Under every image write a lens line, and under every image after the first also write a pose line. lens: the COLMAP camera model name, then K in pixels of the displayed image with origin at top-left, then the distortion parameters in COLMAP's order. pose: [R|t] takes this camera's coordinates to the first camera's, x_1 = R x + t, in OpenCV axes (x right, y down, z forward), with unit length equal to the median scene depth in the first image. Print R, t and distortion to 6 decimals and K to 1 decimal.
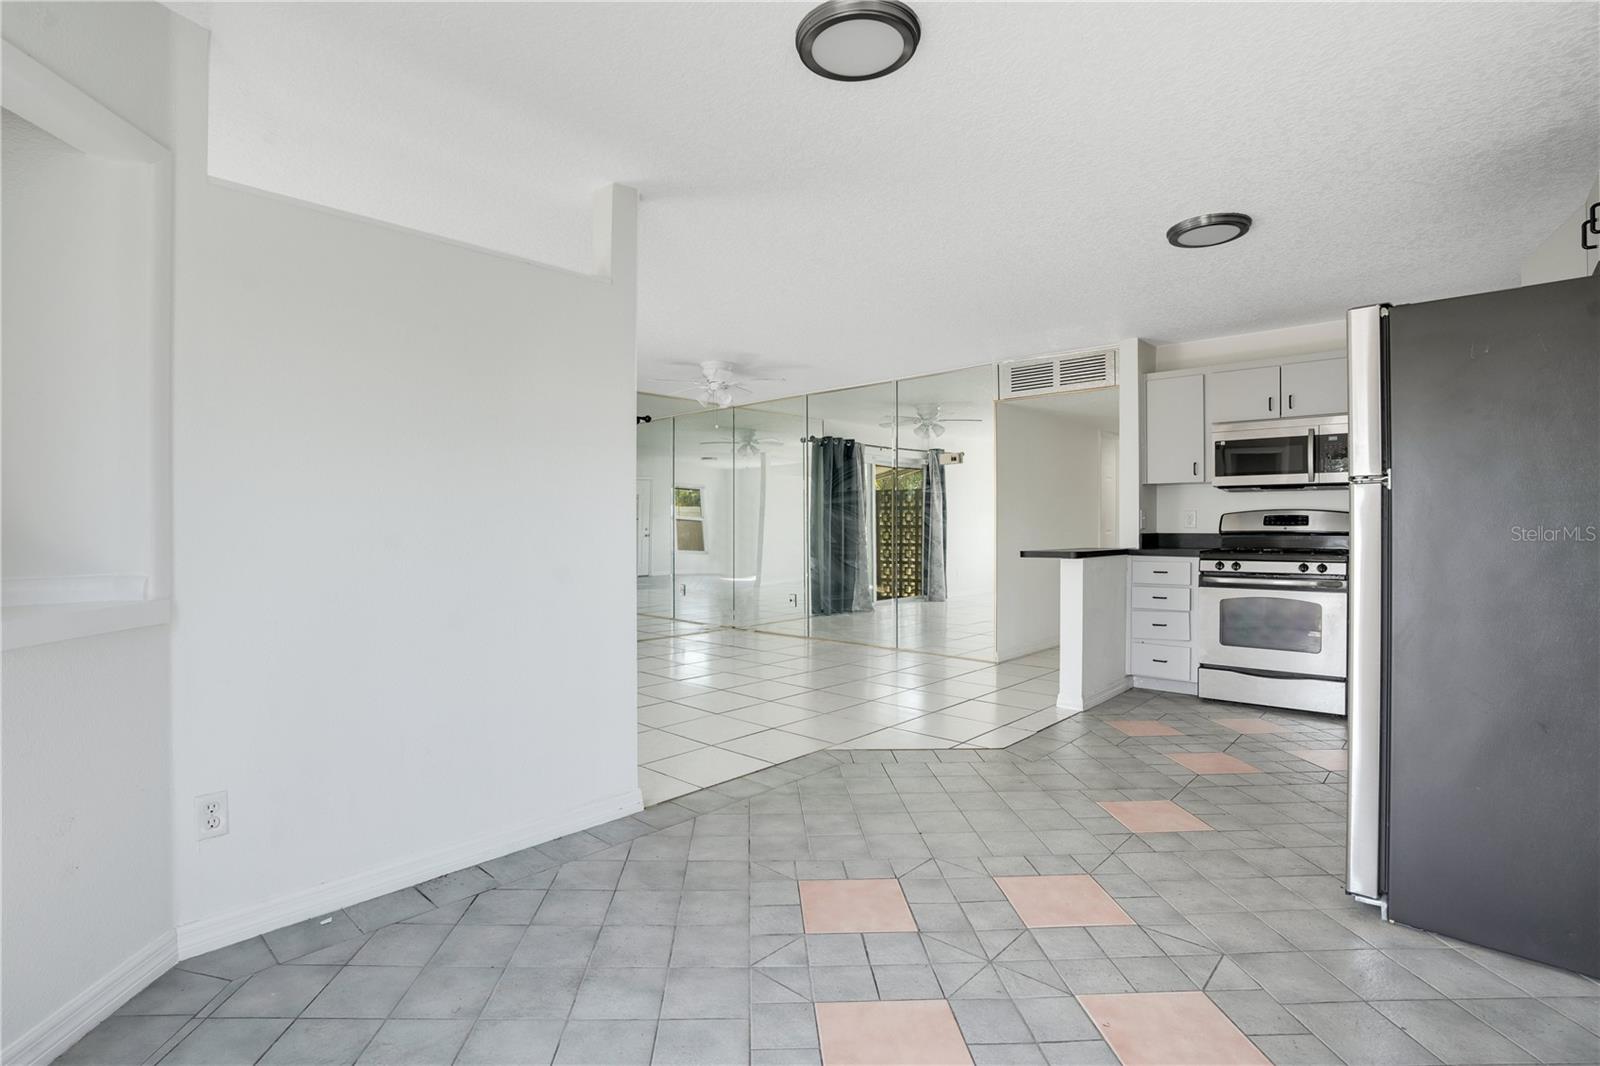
lens RADIAL K [[773.3, 0, 867.0], [0, 773.3, 526.7], [0, 0, 1]] dist [-0.062590, 0.060662]
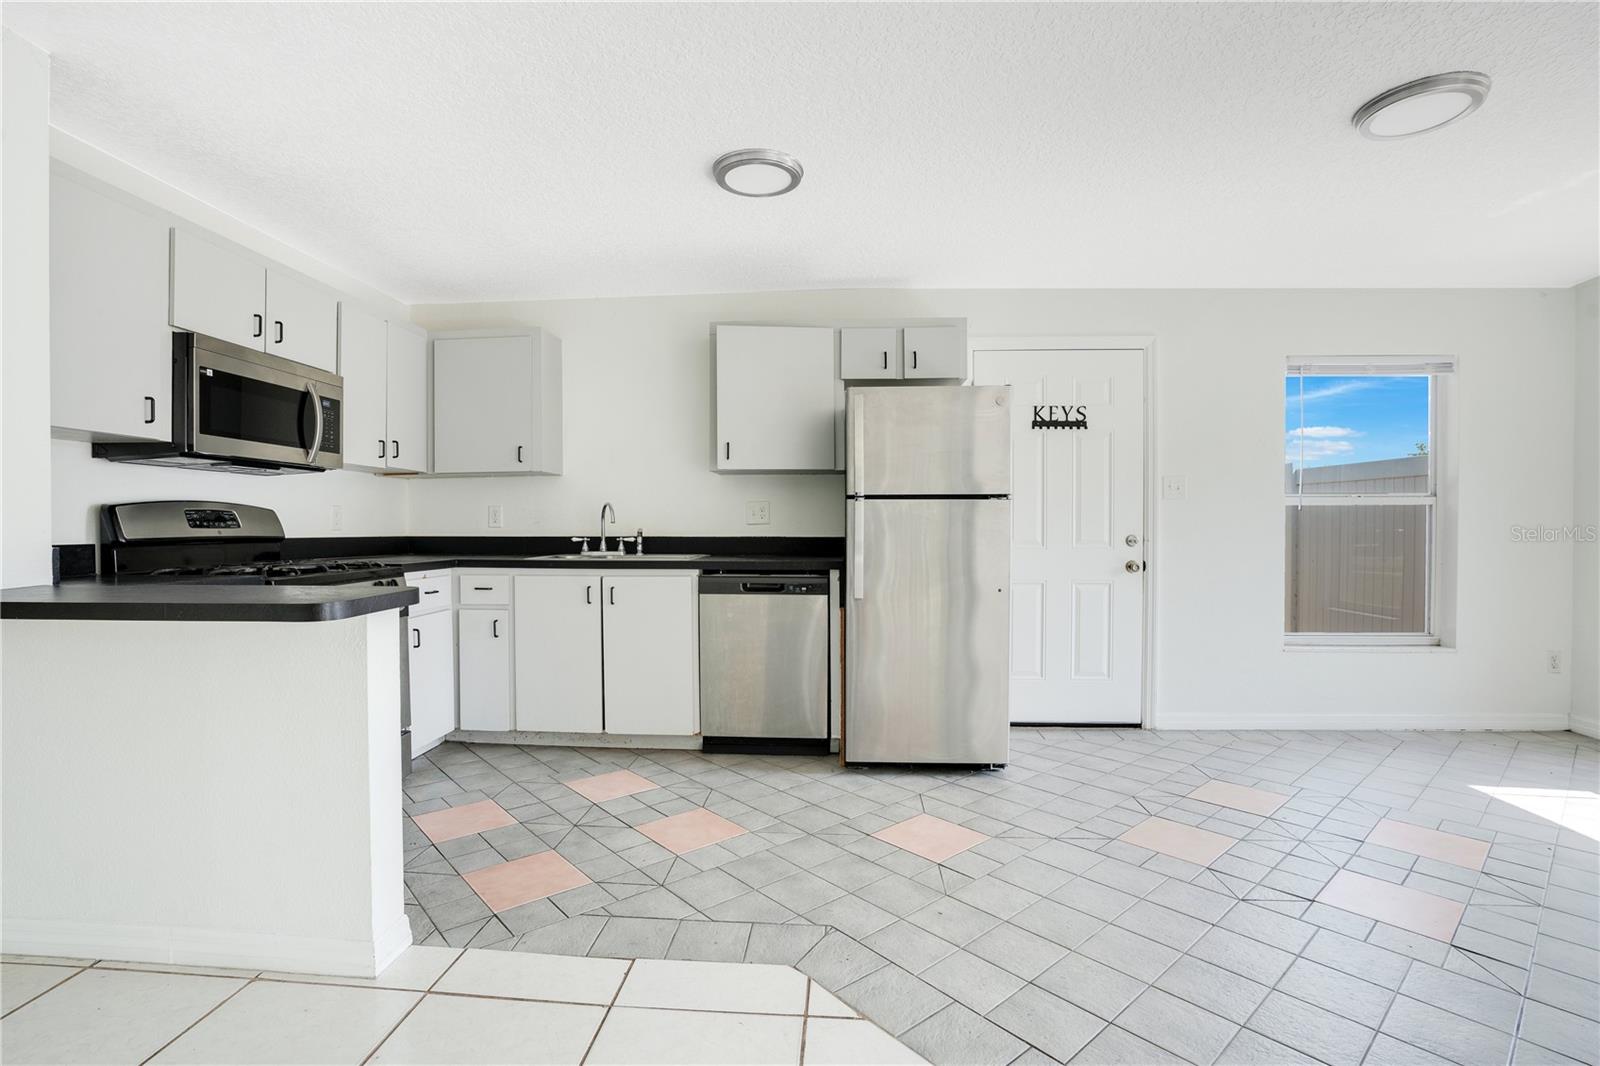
lens RADIAL K [[766.5, 0, 790.8], [0, 766.5, 535.9], [0, 0, 1]] dist [-0.060169, 0.024433]
pose [[-0.536483, -0.010262, 0.843849, -0.183328], [0.000674, 0.999921, 0.012588, -0.002396], [-0.843911, 0.007322, -0.536434, 0.933744]]
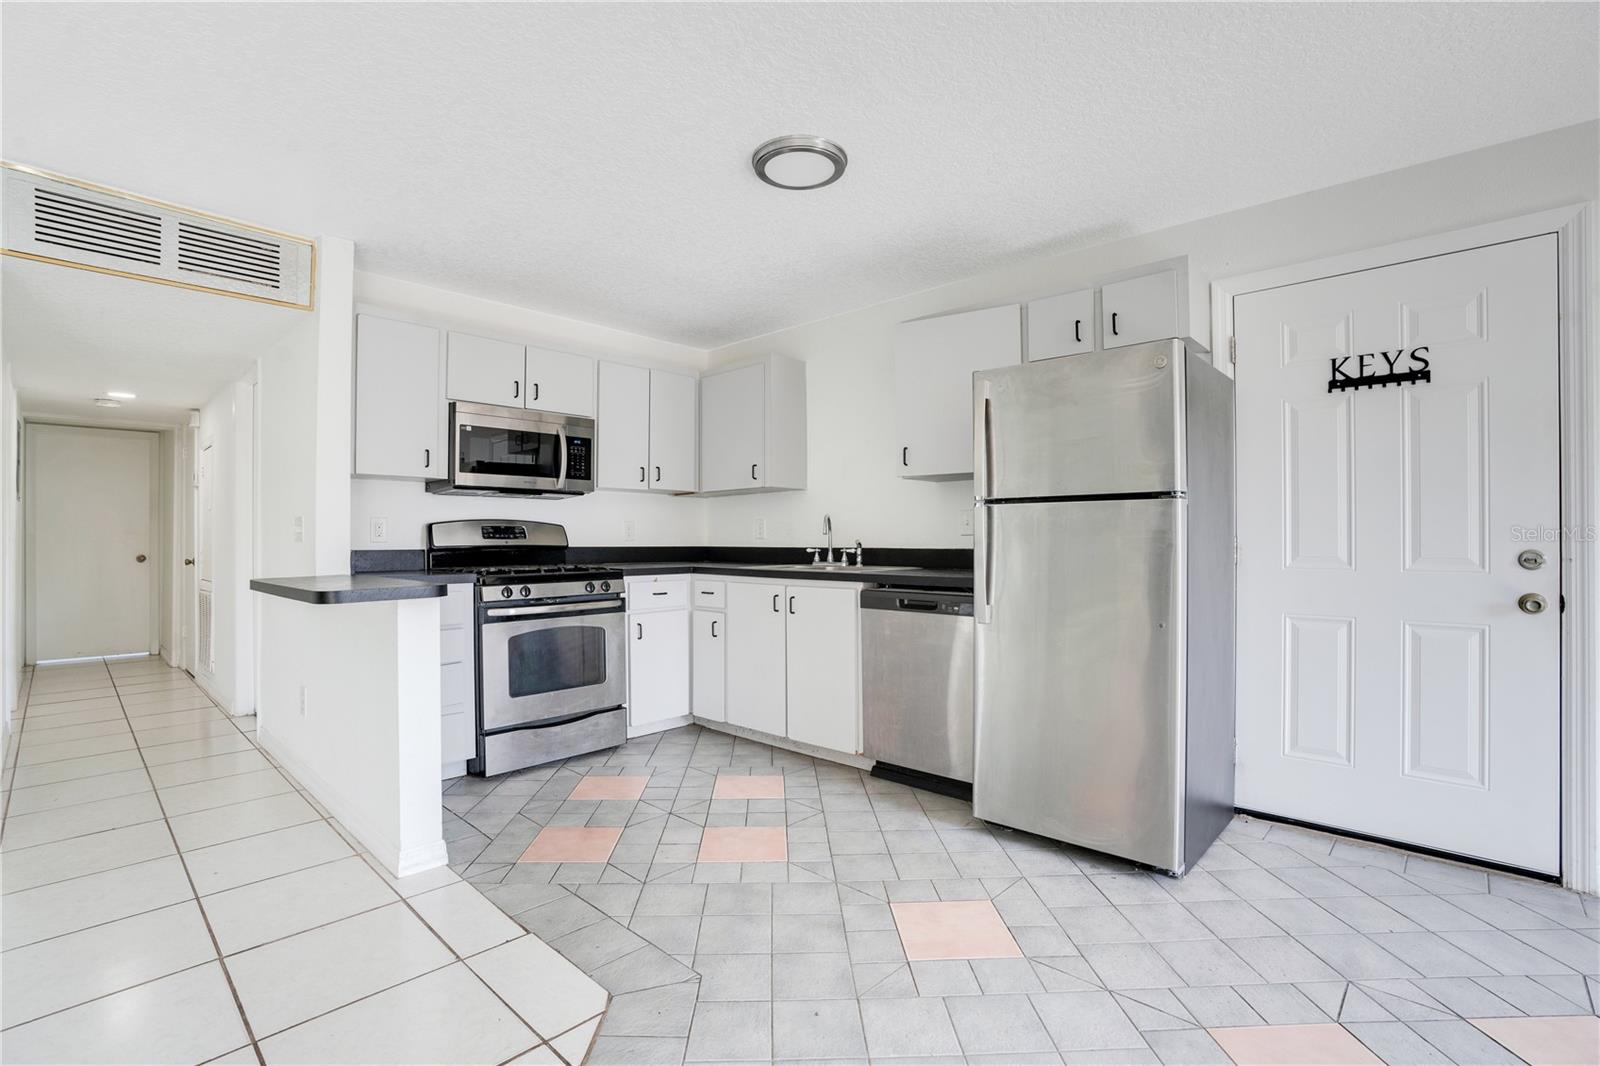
lens RADIAL K [[741.4, 0, 766.7], [0, 741.4, 535.5], [0, 0, 1]] dist [-0.074734, 0.028076]
pose [[0.130496, 0.005346, 0.991434, -0.201101], [0.001440, 0.999983, -0.005582, -0.000265], [-0.991448, 0.002156, 0.130486, 0.616695]]
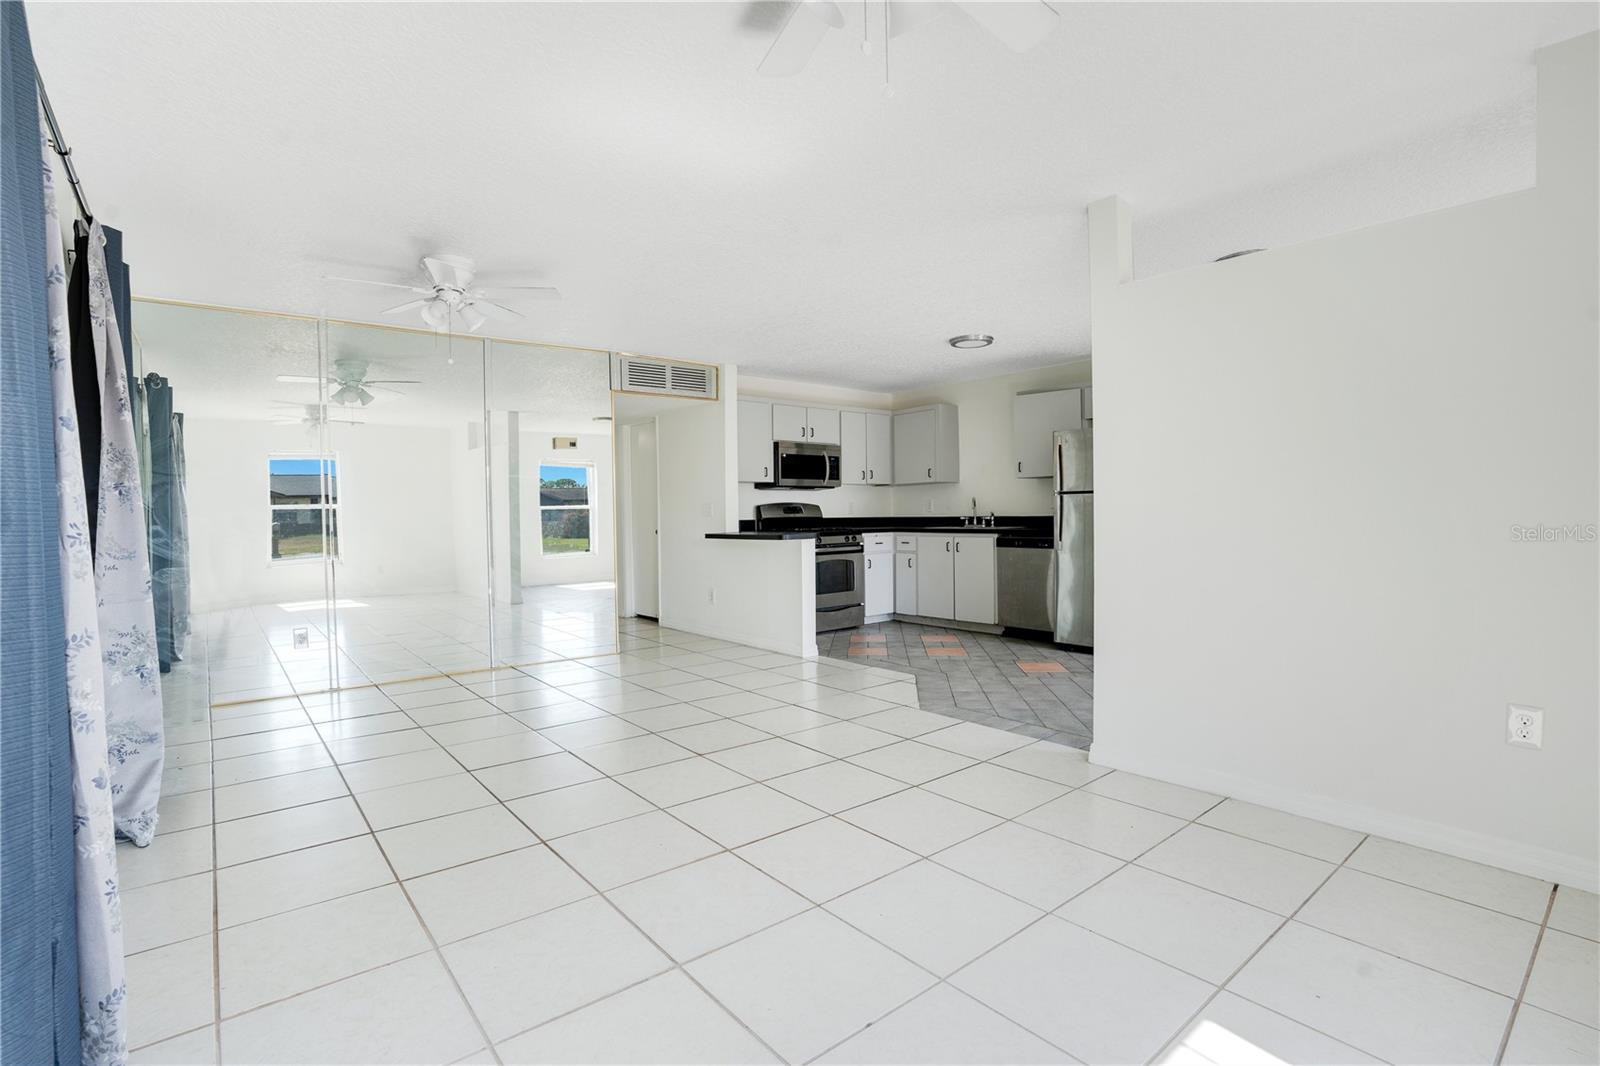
lens RADIAL K [[741.4, 0, 766.7], [0, 741.4, 535.5], [0, 0, 1]] dist [-0.074734, 0.028076]
pose [[0.264968, -0.031325, 0.963748, -0.866431], [0.013583, 0.999494, 0.028752, -0.000765], [-0.964161, 0.005473, 0.265260, 0.665790]]
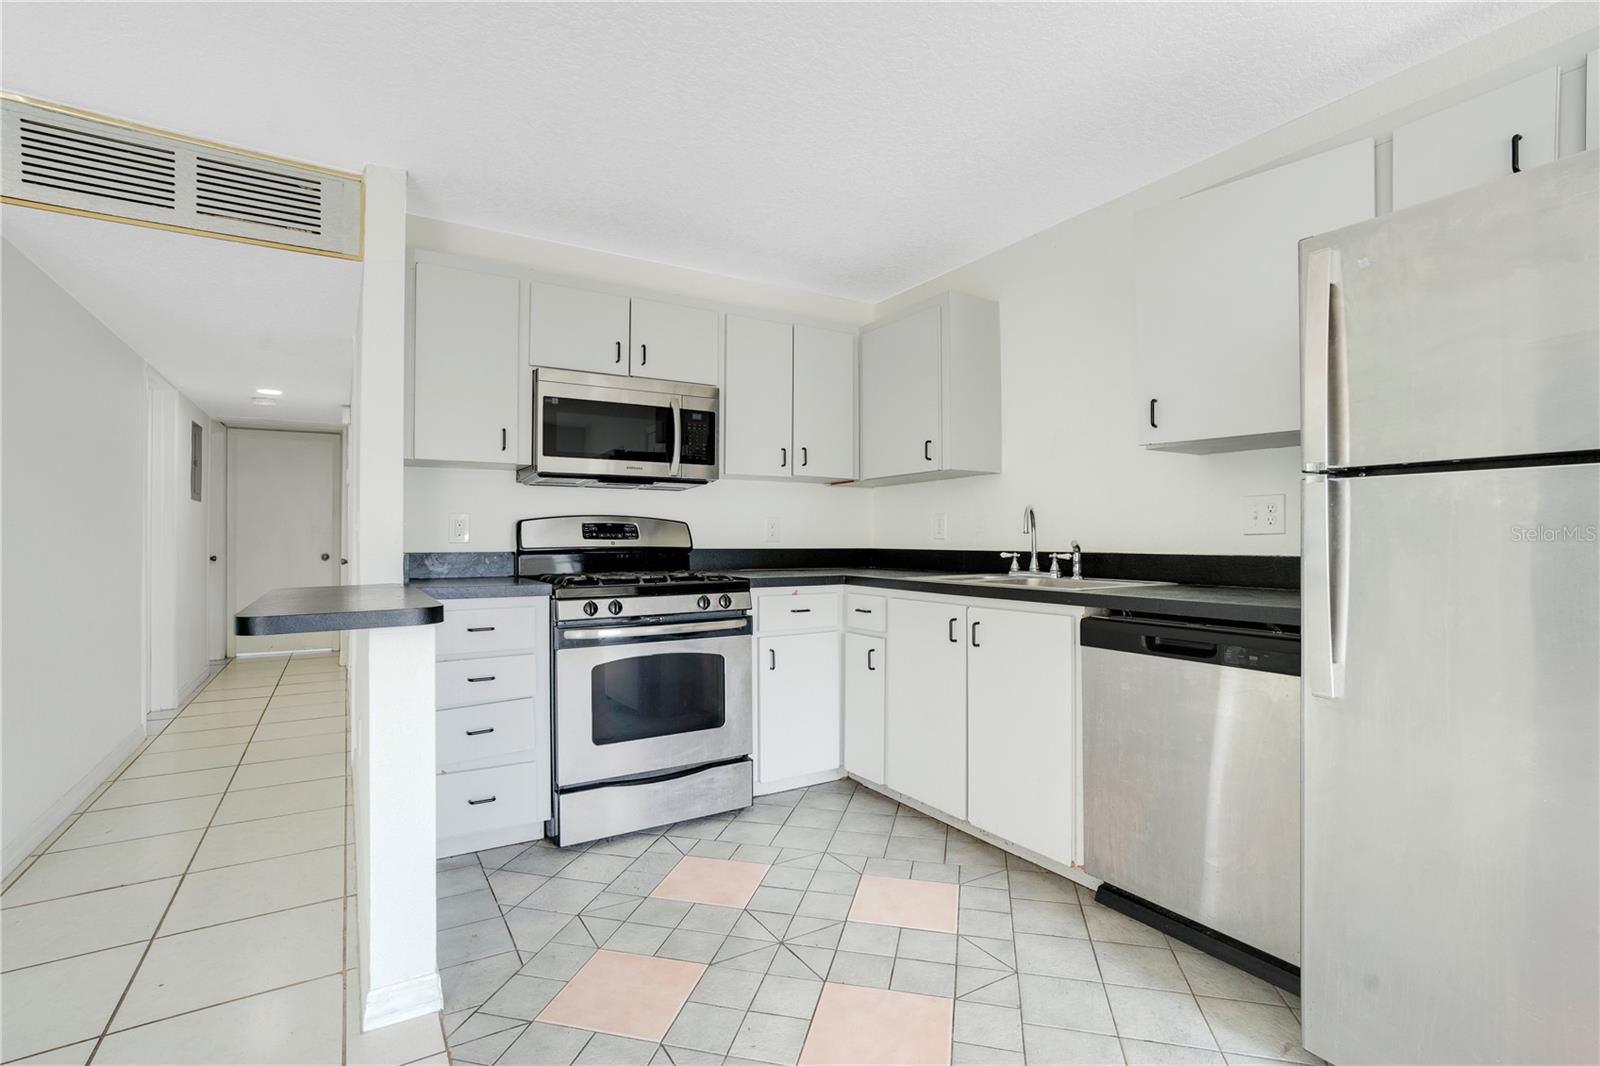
lens RADIAL K [[750.0, 0, 764.0], [0, 750.0, 534.2], [0, 0, 1]] dist [-0.056748, 0.033080]
pose [[0.388067, 0.005899, 0.921612, -0.005314], [-0.000056, 0.999980, -0.006377, -0.001483], [-0.921631, 0.002423, 0.388060, 0.622015]]
